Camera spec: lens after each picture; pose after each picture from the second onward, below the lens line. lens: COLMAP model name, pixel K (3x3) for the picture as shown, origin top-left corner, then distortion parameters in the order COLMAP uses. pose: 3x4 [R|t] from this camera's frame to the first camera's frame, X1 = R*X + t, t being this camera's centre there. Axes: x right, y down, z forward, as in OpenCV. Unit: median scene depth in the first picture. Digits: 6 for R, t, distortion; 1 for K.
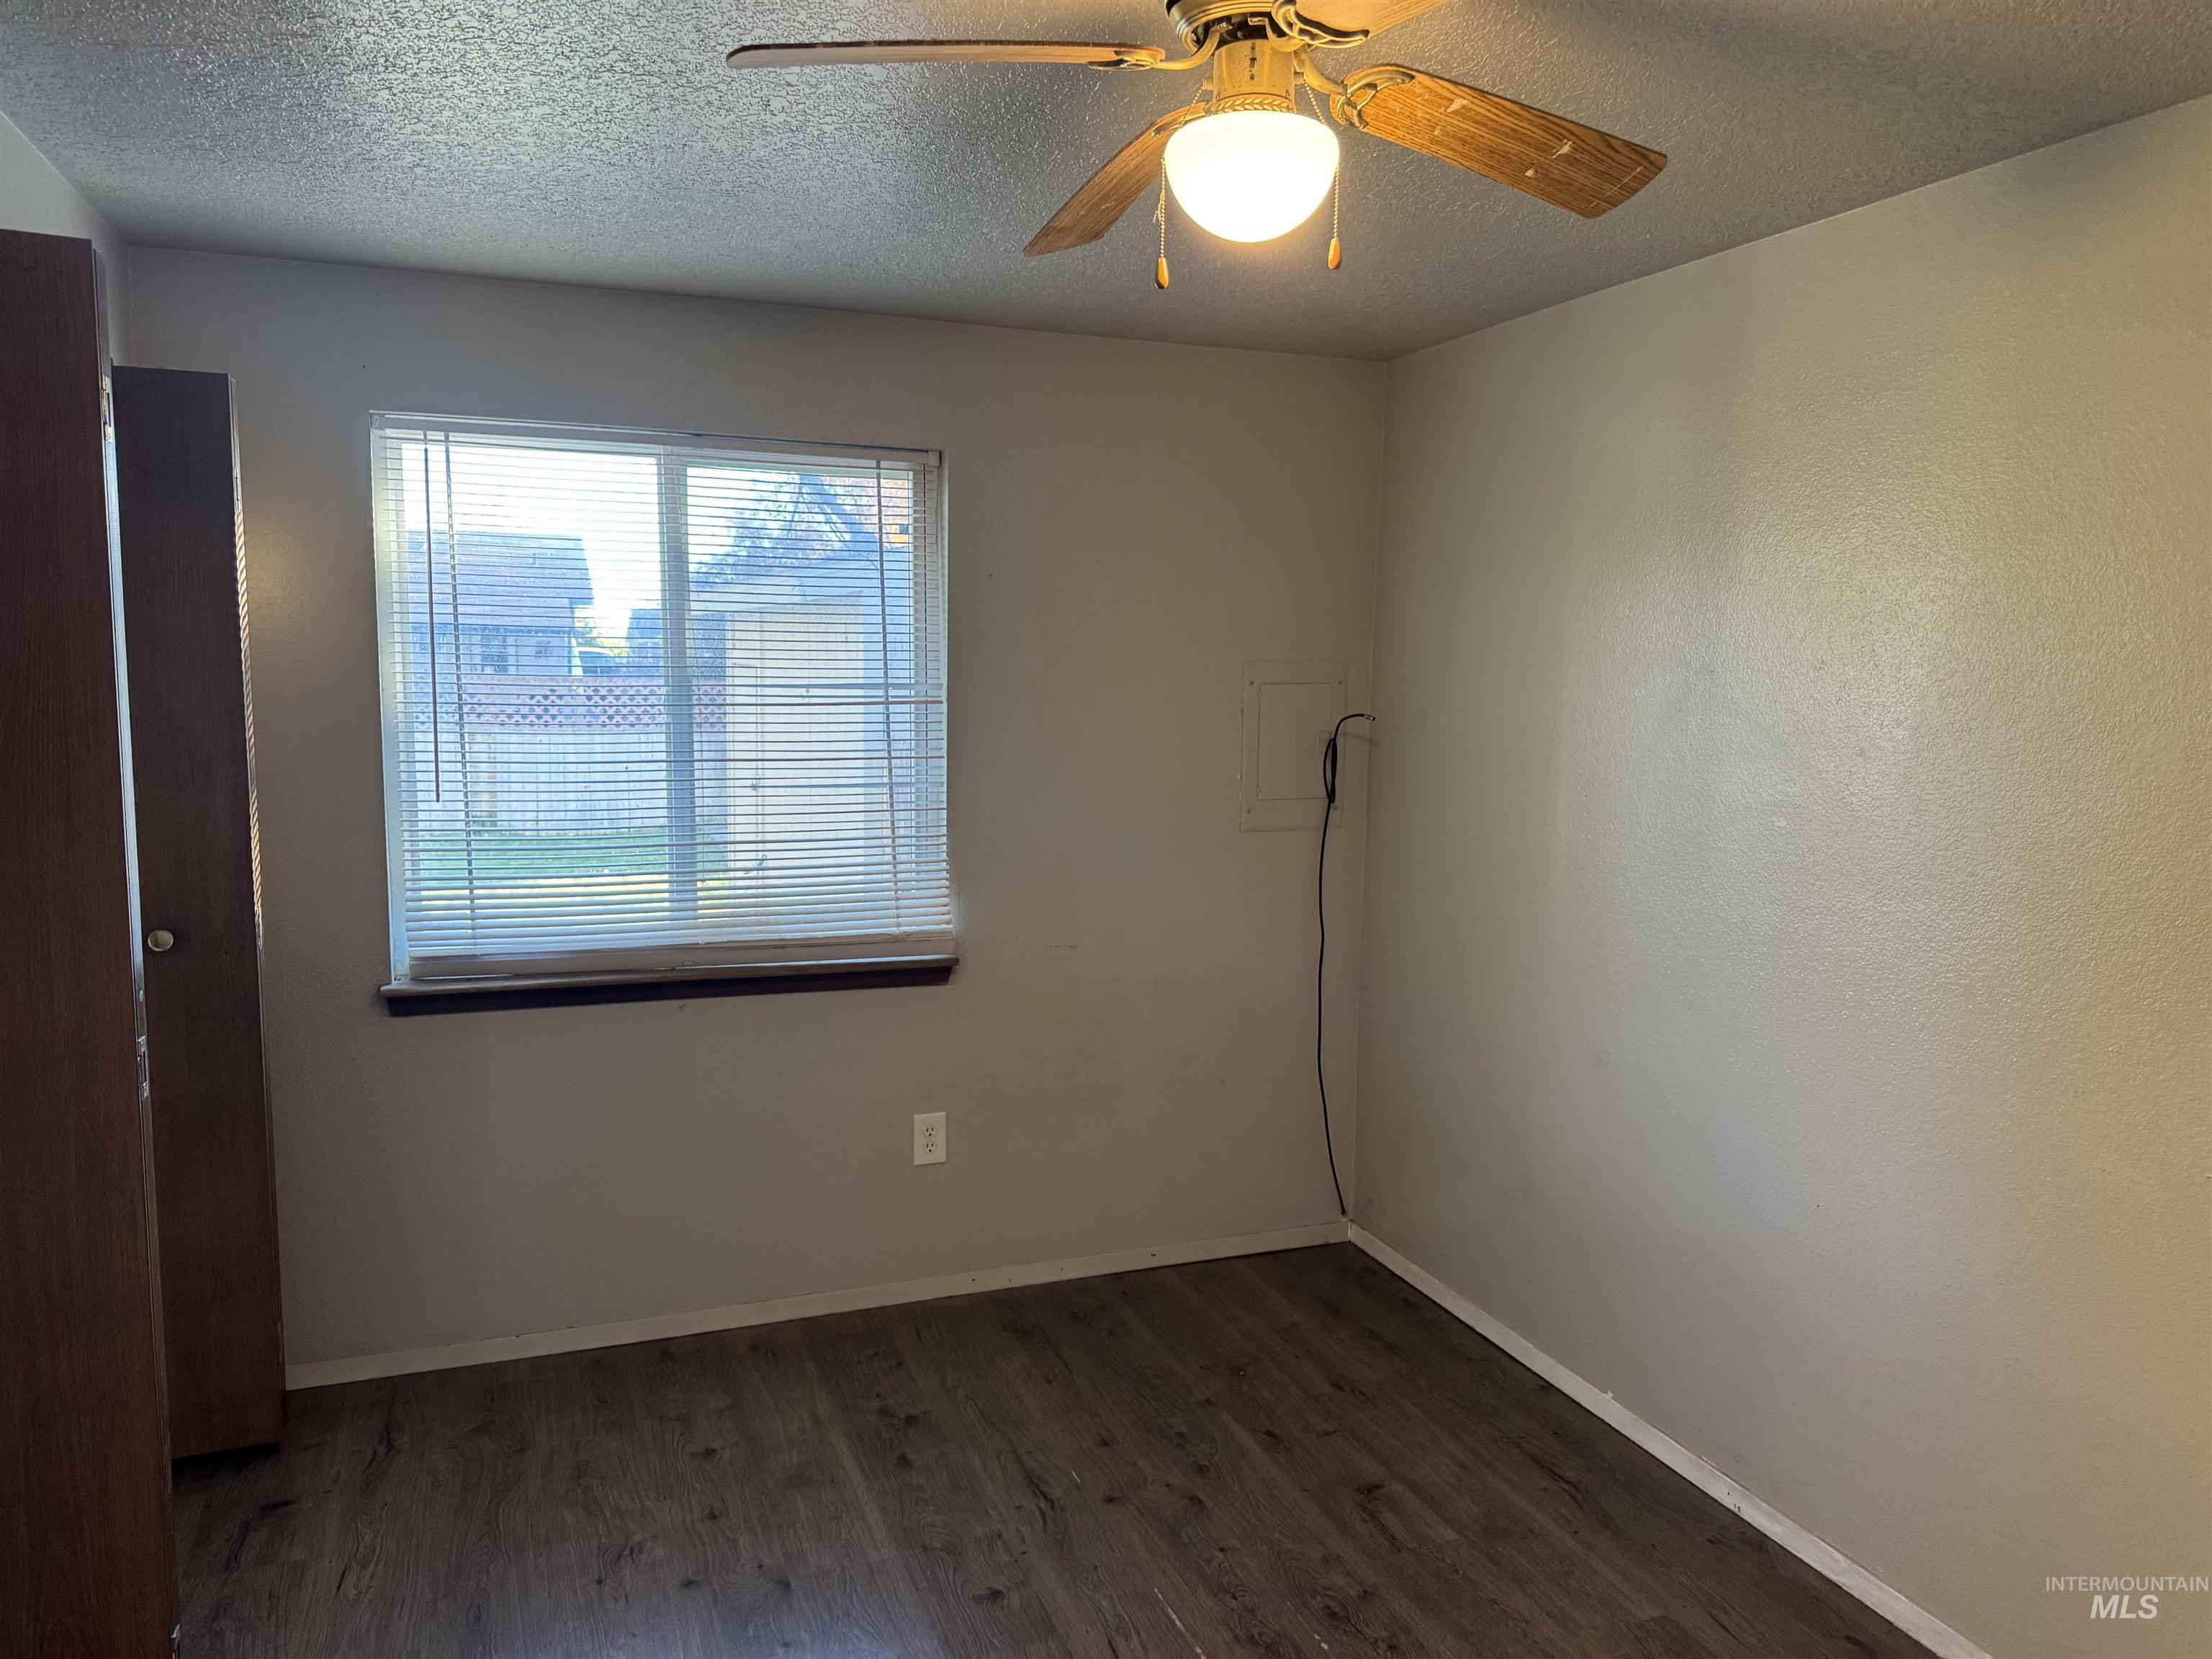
lens RADIAL K [[1542.9, 0, 1109.6], [0, 1542.9, 812.5], [0, 0, 1]] dist [0.188339, -0.134329]
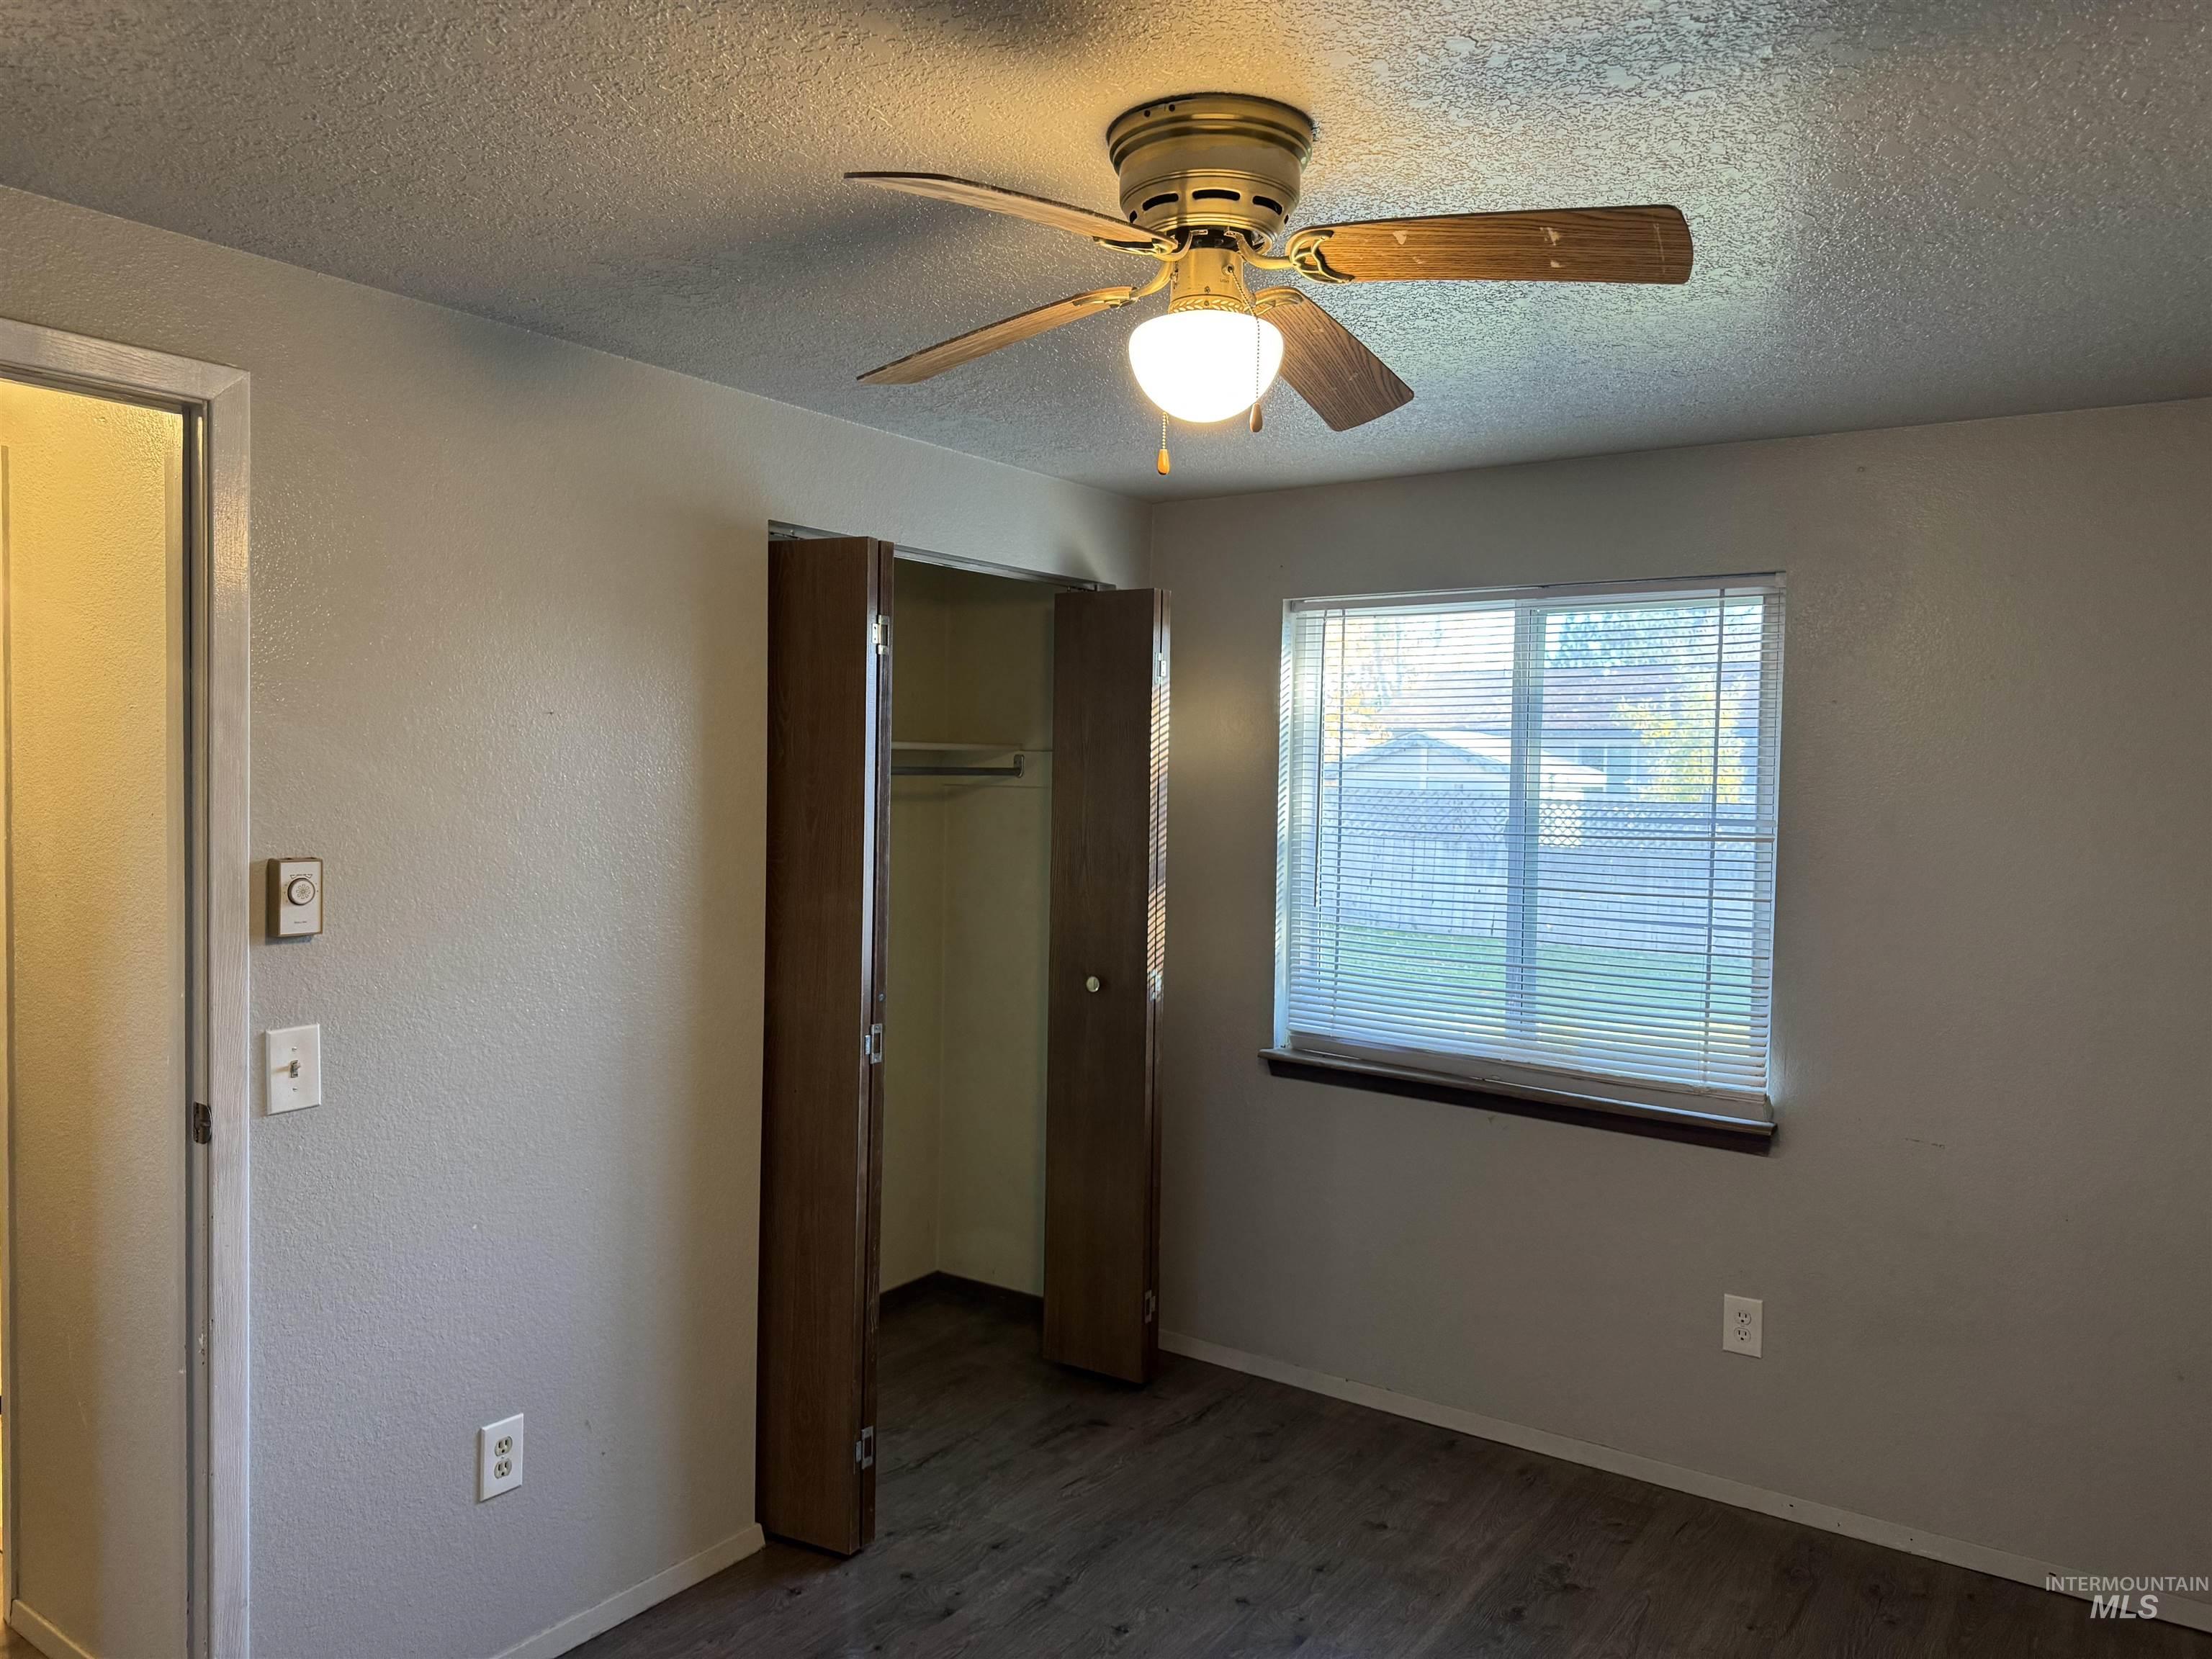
lens RADIAL K [[1542.9, 0, 1109.6], [0, 1542.9, 812.5], [0, 0, 1]] dist [0.188339, -0.134329]
pose [[0.634554, 0.023959, -0.772507, 0.382007], [-0.090307, 0.994971, -0.043321, -0.012714], [0.767584, 0.097253, 0.633527, 0.110694]]
